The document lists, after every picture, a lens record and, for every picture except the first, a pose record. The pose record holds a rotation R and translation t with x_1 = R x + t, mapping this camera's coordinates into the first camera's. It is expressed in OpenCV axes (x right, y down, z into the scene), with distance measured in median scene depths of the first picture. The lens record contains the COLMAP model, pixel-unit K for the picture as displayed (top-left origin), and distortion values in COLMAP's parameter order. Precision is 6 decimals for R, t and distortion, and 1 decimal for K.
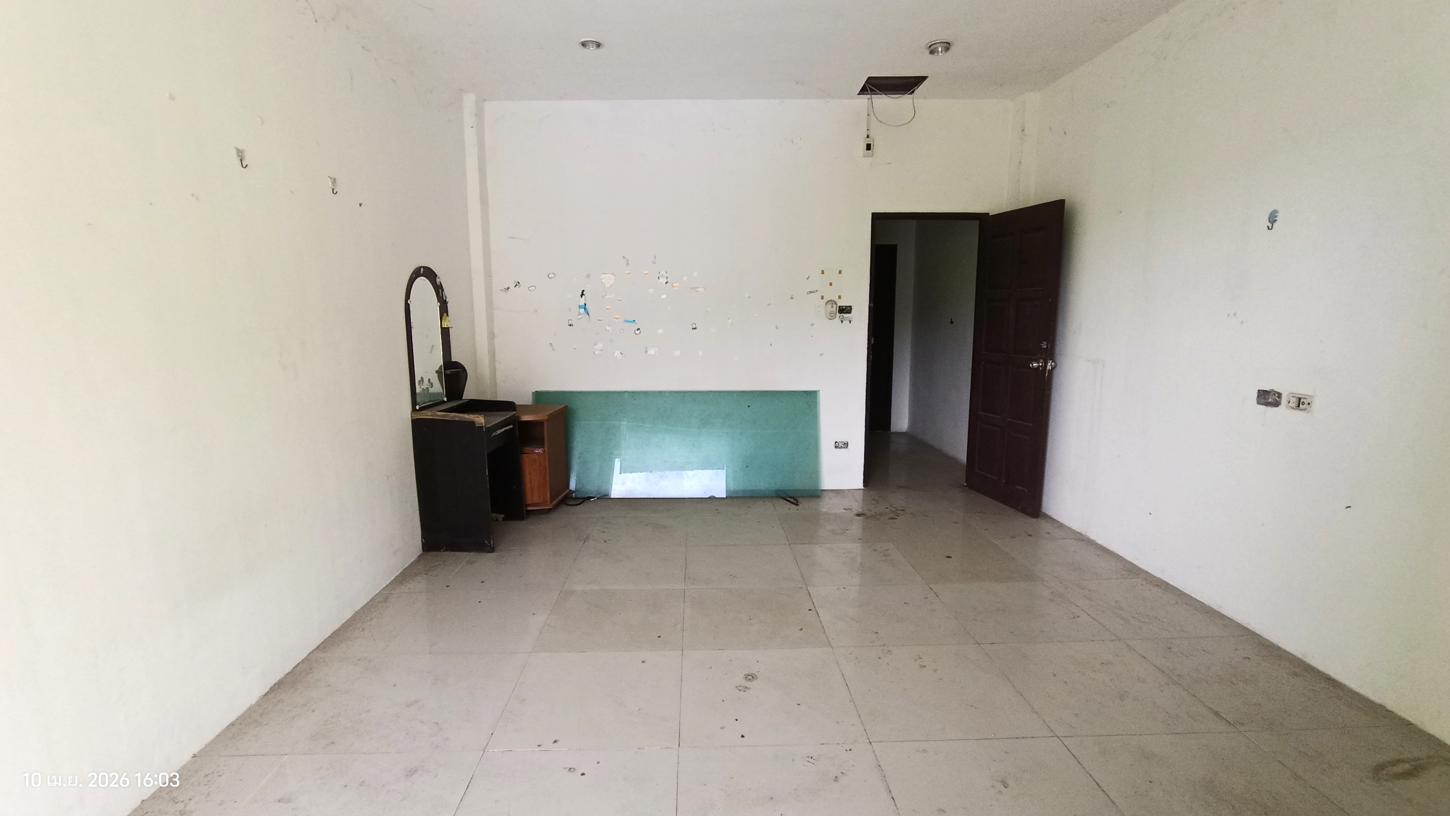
lens RADIAL K [[662.2, 0, 725.0], [0, 662.2, 408.0], [0, 0, 1]] dist [-0.000084, -0.000030]
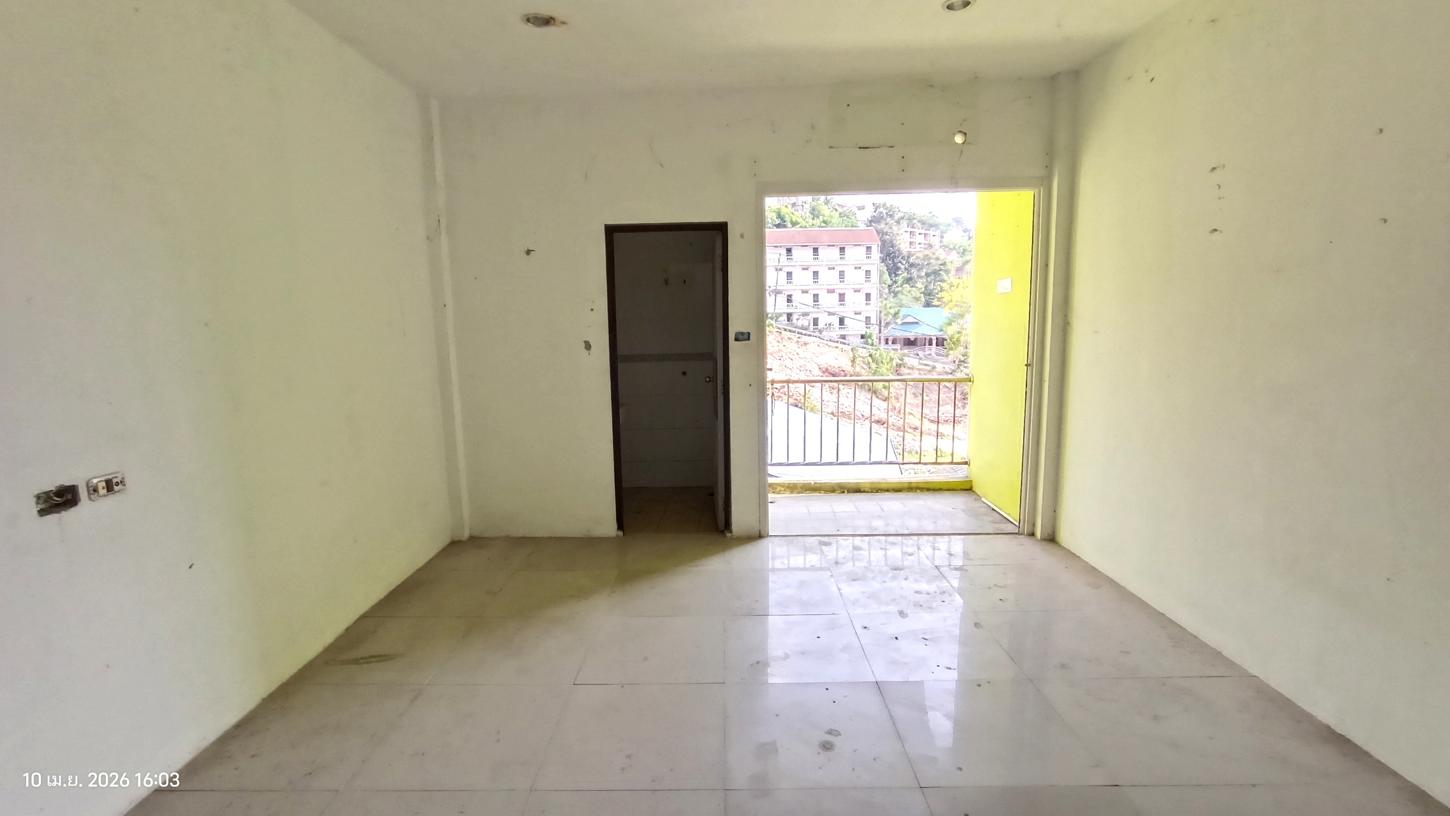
lens RADIAL K [[662.2, 0, 725.0], [0, 662.2, 408.0], [0, 0, 1]] dist [-0.000084, -0.000030]
pose [[-0.998830, 0.016761, 0.045357, 0.130136], [0.029028, 0.958024, 0.285214, -0.305556], [-0.038673, 0.286197, -0.957390, 1.764777]]
